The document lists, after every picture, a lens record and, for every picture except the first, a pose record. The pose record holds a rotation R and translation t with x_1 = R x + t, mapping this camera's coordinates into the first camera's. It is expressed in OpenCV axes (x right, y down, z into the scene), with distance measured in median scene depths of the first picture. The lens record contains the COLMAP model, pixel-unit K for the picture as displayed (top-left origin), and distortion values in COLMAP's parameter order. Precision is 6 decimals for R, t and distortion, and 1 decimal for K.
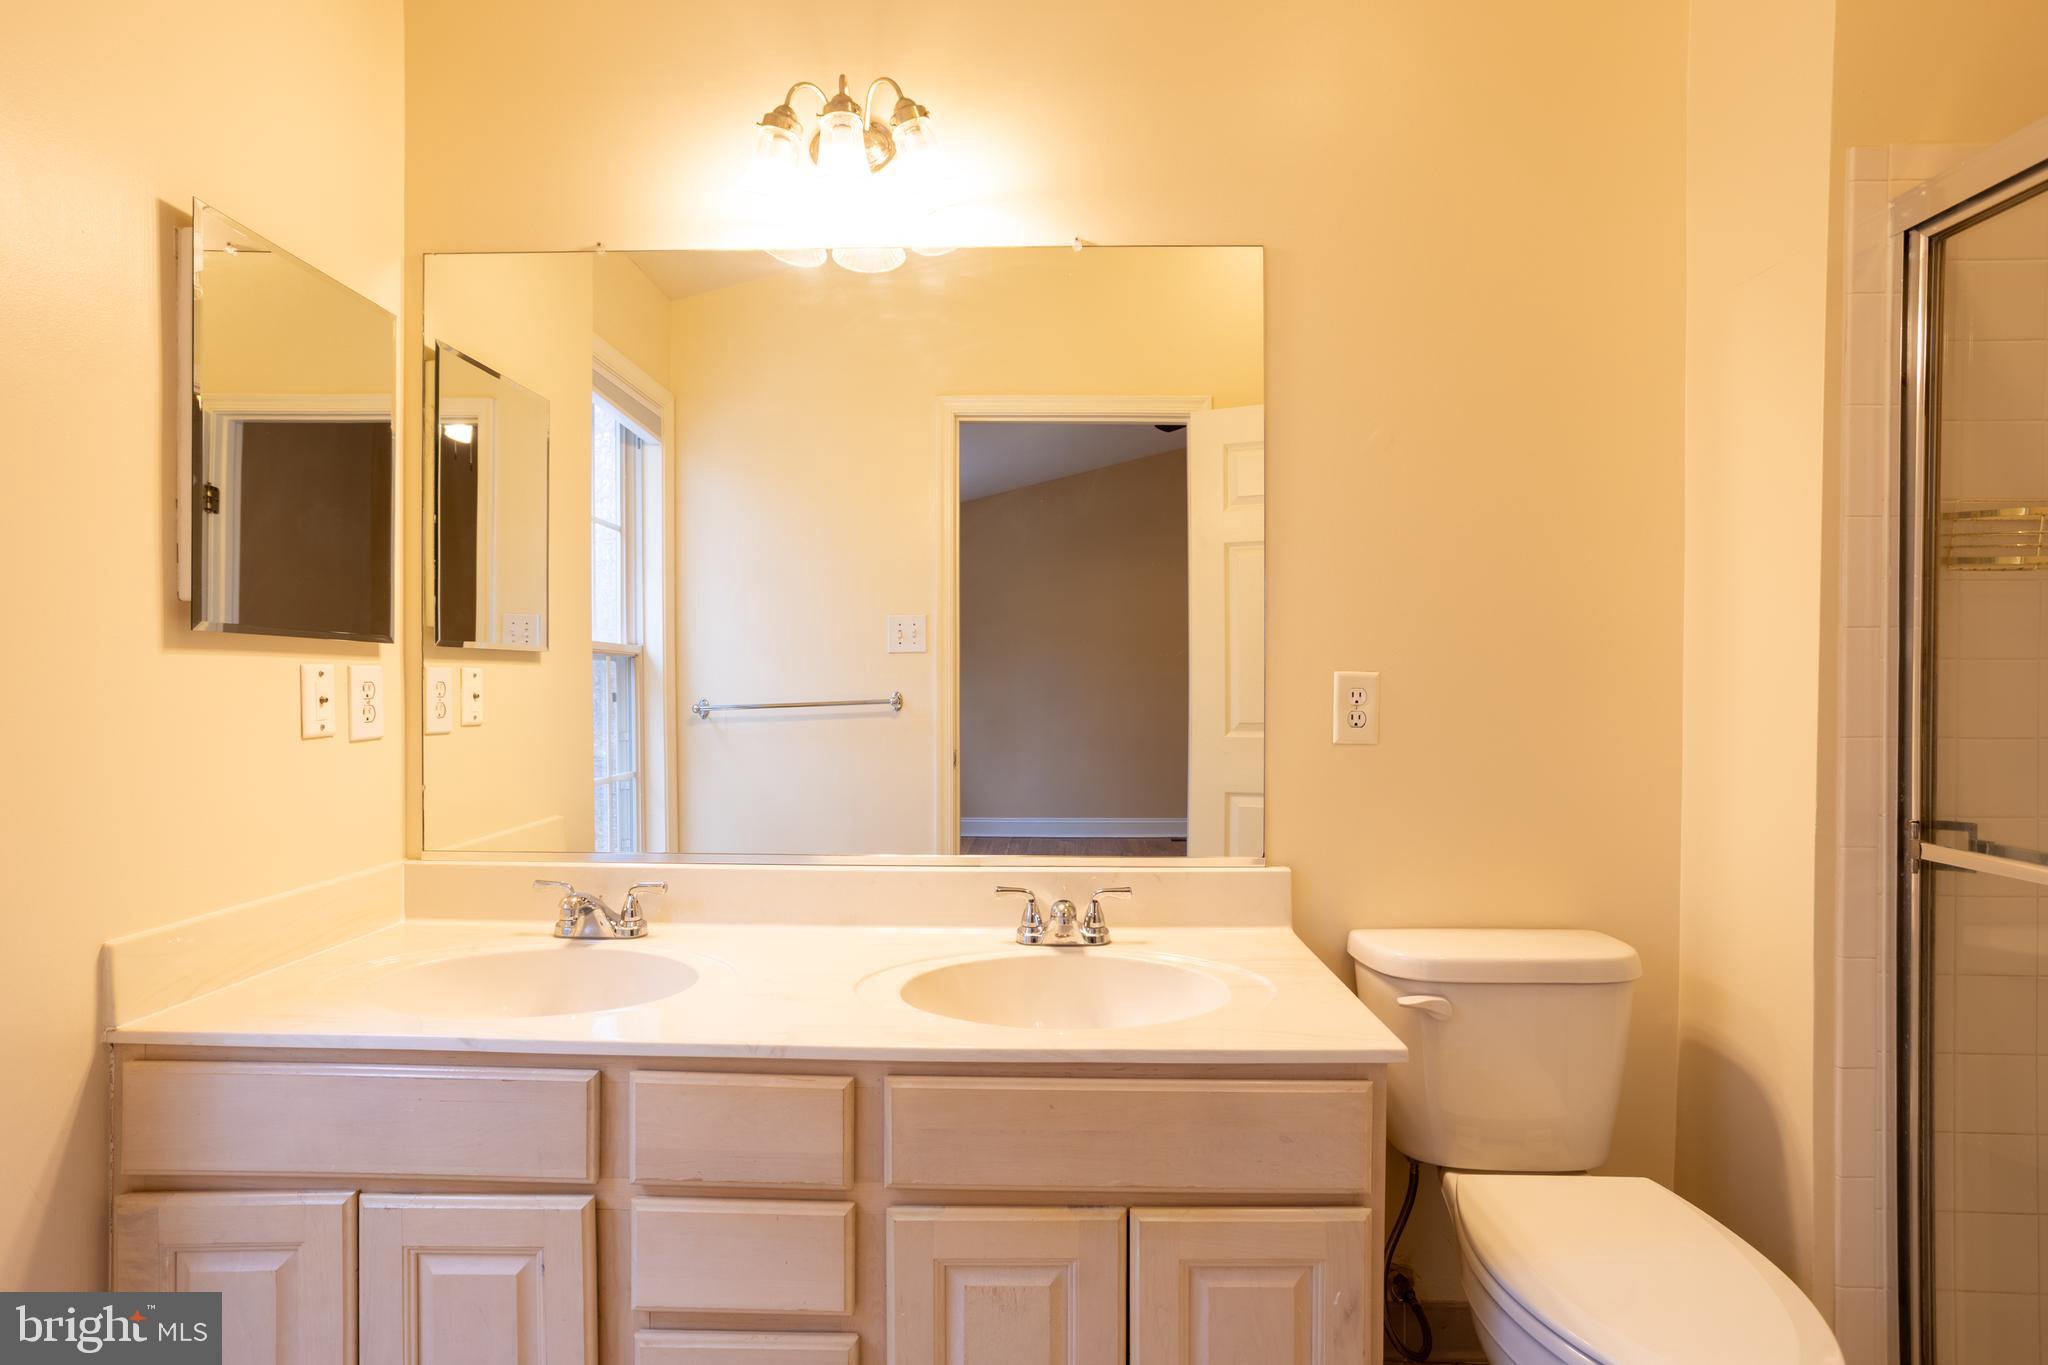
lens RADIAL K [[993.5, 0, 1027.3], [0, 993.5, 683.2], [0, 0, 1]] dist [-0.052659, 0.035226]
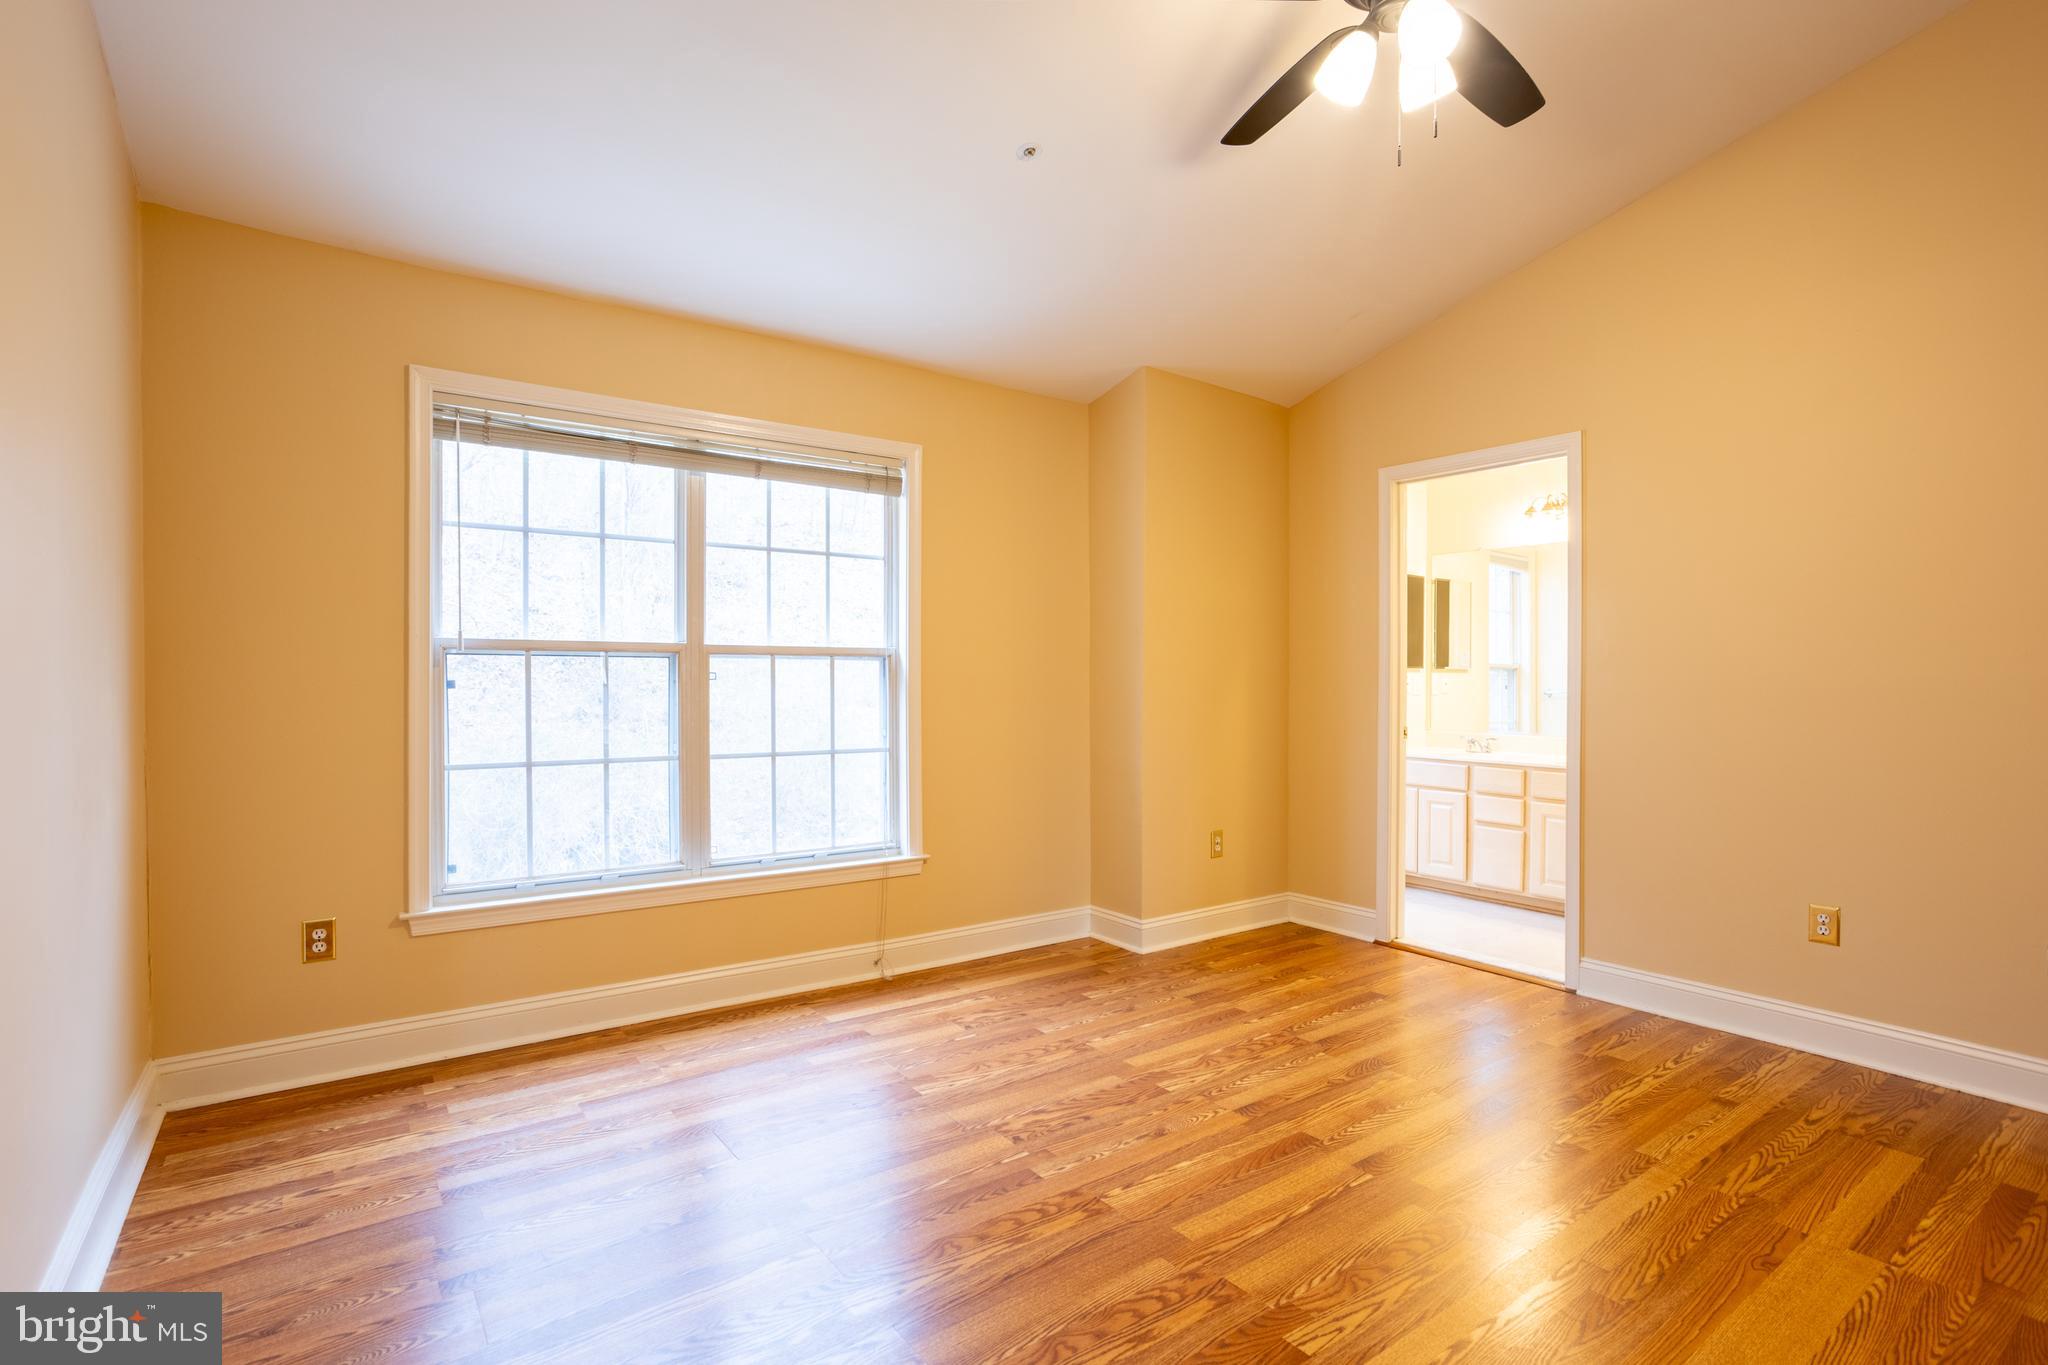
lens RADIAL K [[992.1, 0, 1027.5], [0, 992.1, 686.9], [0, 0, 1]] dist [-0.053738, 0.039434]
pose [[0.599296, 0.003687, -0.800519, 1.402567], [-0.006287, 0.999980, -0.000101, 0.036419], [0.800503, 0.005093, 0.599307, -2.376190]]
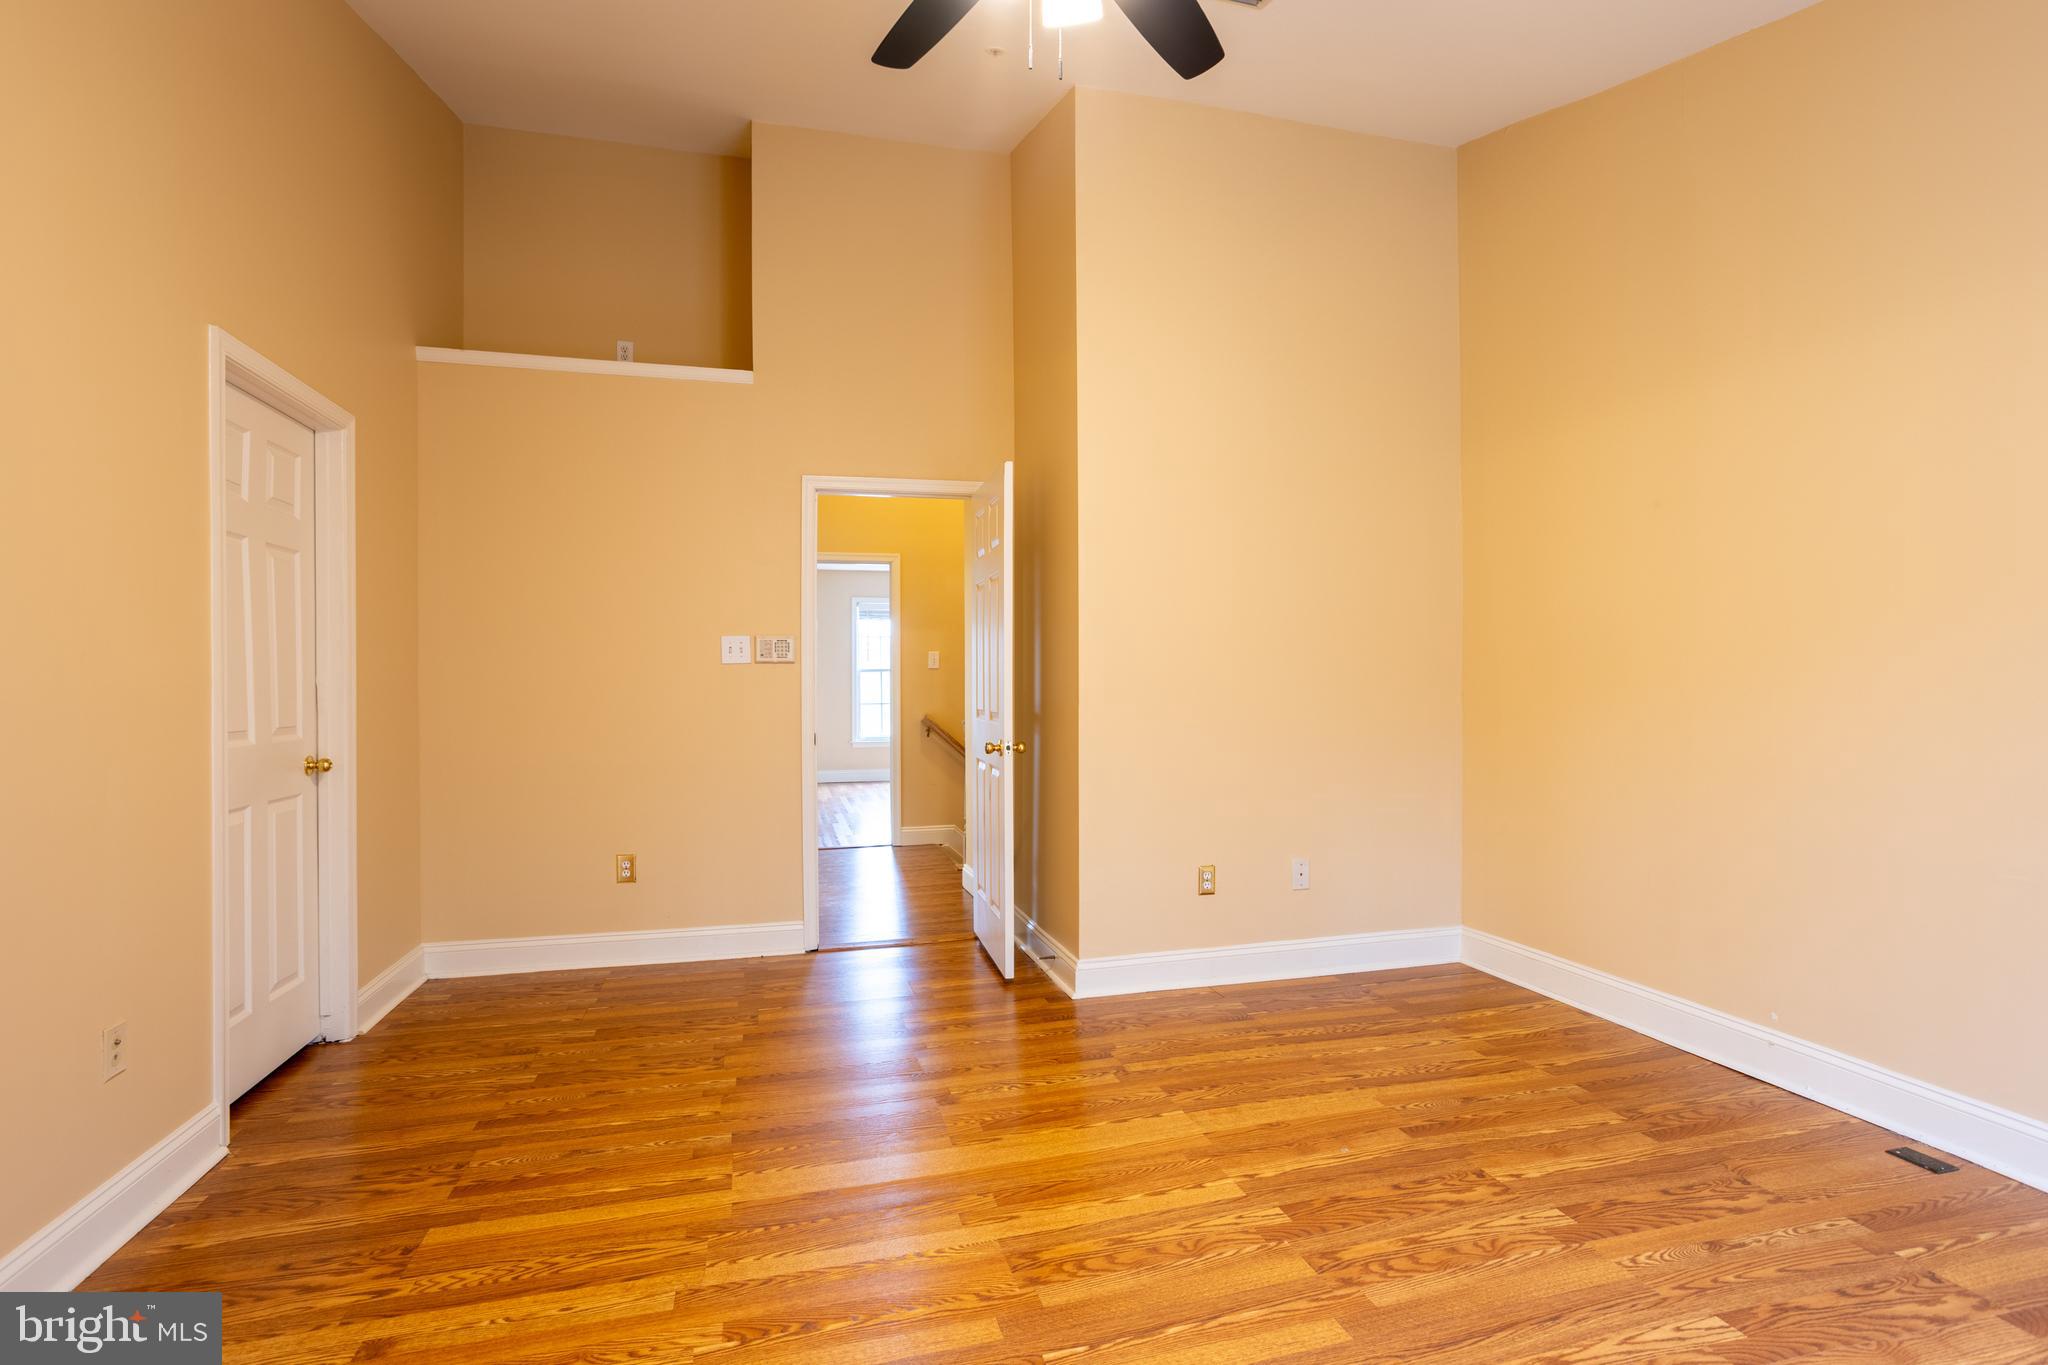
lens RADIAL K [[987.3, 0, 1030.0], [0, 987.3, 675.8], [0, 0, 1]] dist [-0.054161, 0.037666]
pose [[-0.273494, 0.002240, 0.961871, -0.484550], [0.011954, 0.999928, 0.001070, 0.006826], [-0.961800, 0.011790, -0.273501, -0.789037]]
